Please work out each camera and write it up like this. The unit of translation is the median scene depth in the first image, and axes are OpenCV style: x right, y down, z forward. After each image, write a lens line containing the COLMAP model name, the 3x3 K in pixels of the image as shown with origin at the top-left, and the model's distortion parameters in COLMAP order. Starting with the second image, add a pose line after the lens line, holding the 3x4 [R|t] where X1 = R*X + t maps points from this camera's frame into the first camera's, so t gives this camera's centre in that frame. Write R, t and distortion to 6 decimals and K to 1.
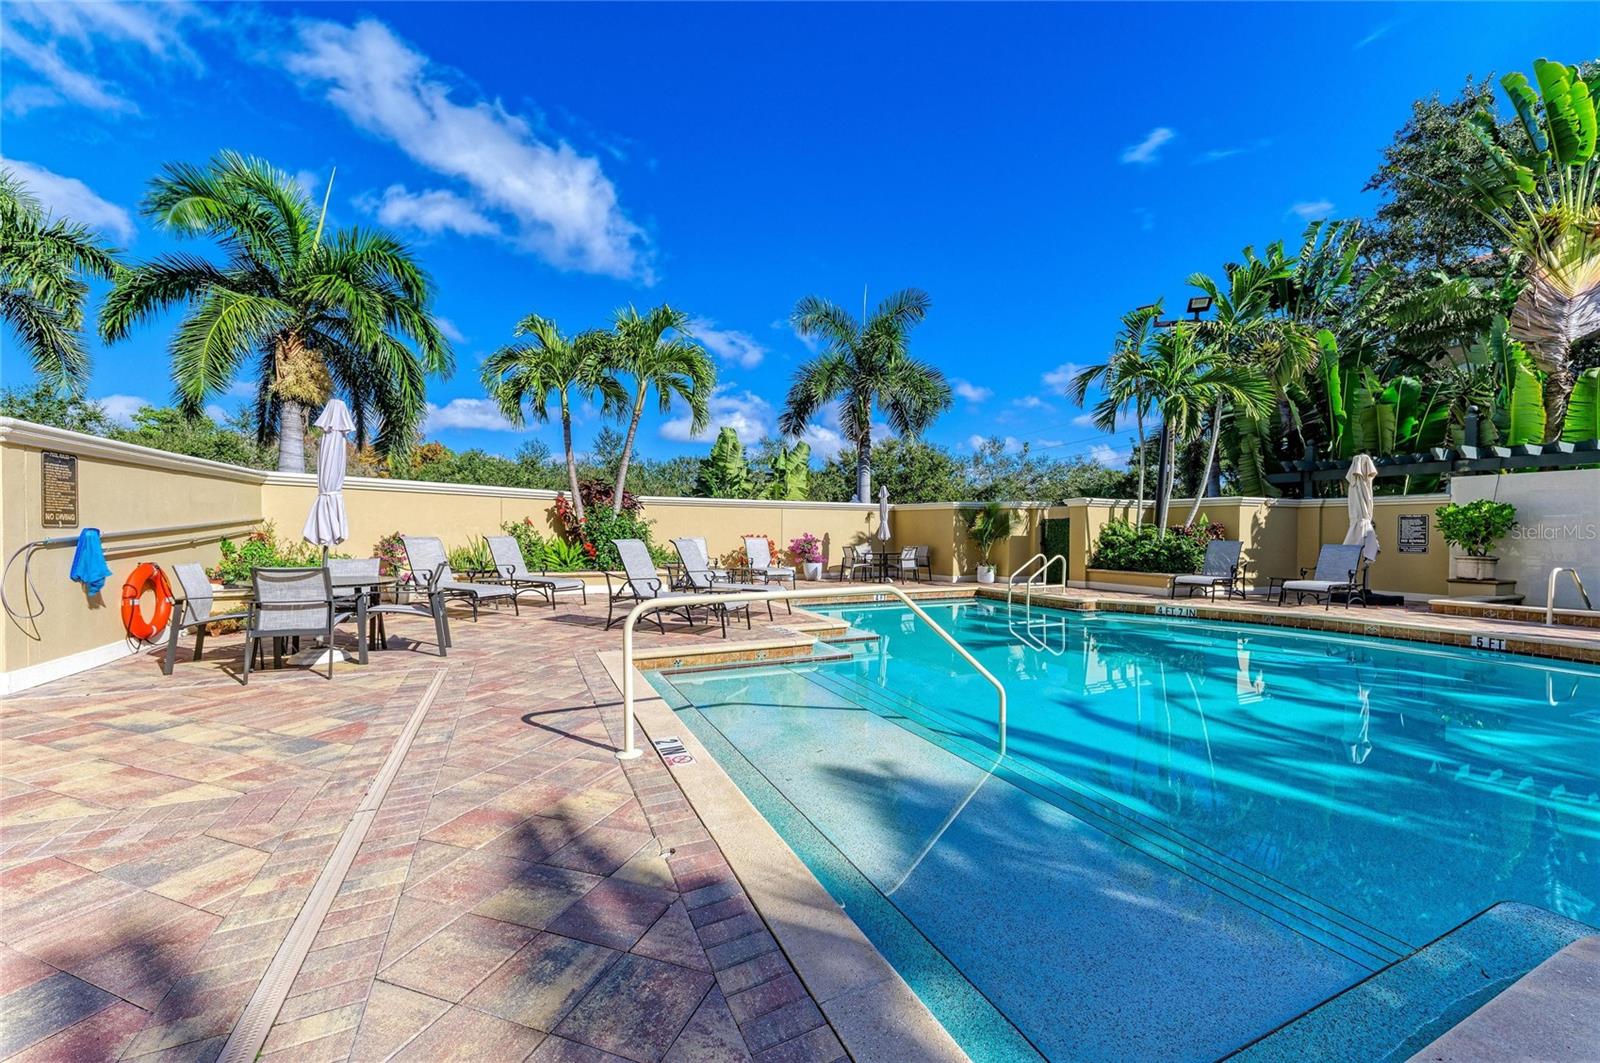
lens RADIAL K [[616.1, 0, 809.1], [0, 616.1, 536.5], [0, 0, 1]] dist [0.025366, -0.007348]
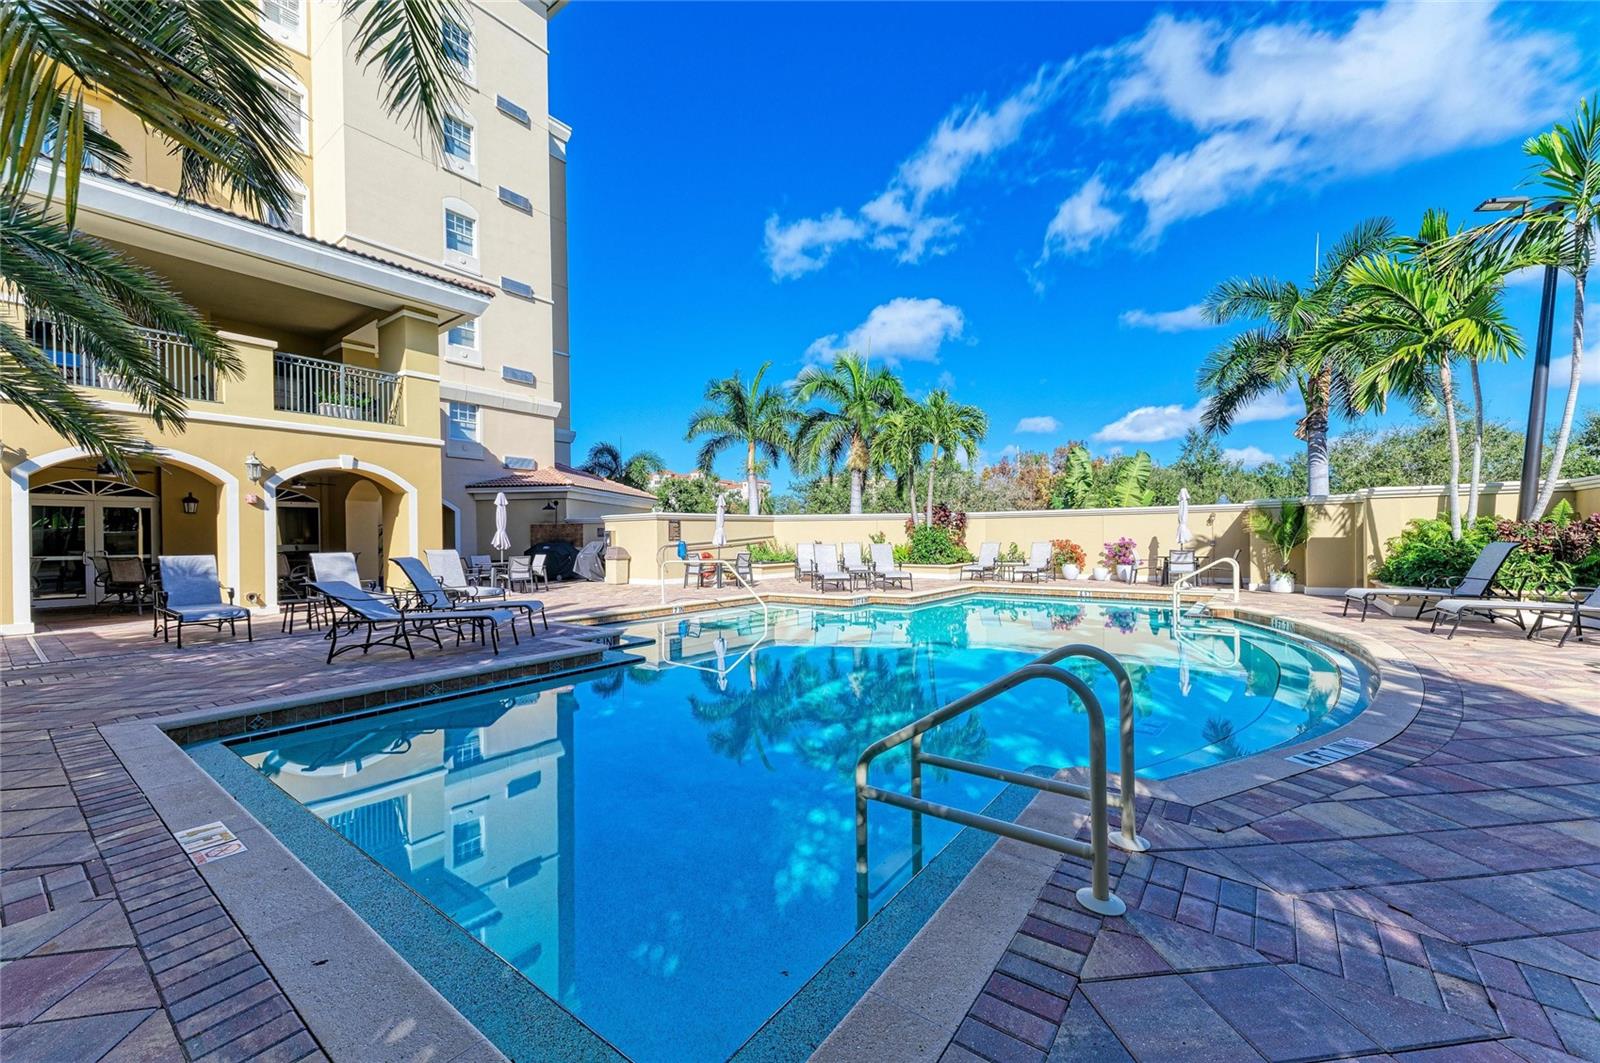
lens RADIAL K [[616.1, 0, 809.1], [0, 616.1, 536.5], [0, 0, 1]] dist [0.025366, -0.007348]
pose [[0.463584, -0.017151, -0.885887, 0.741696], [0.007414, 0.999853, -0.015477, 0.005704], [0.886022, 0.000607, 0.463643, 0.024246]]
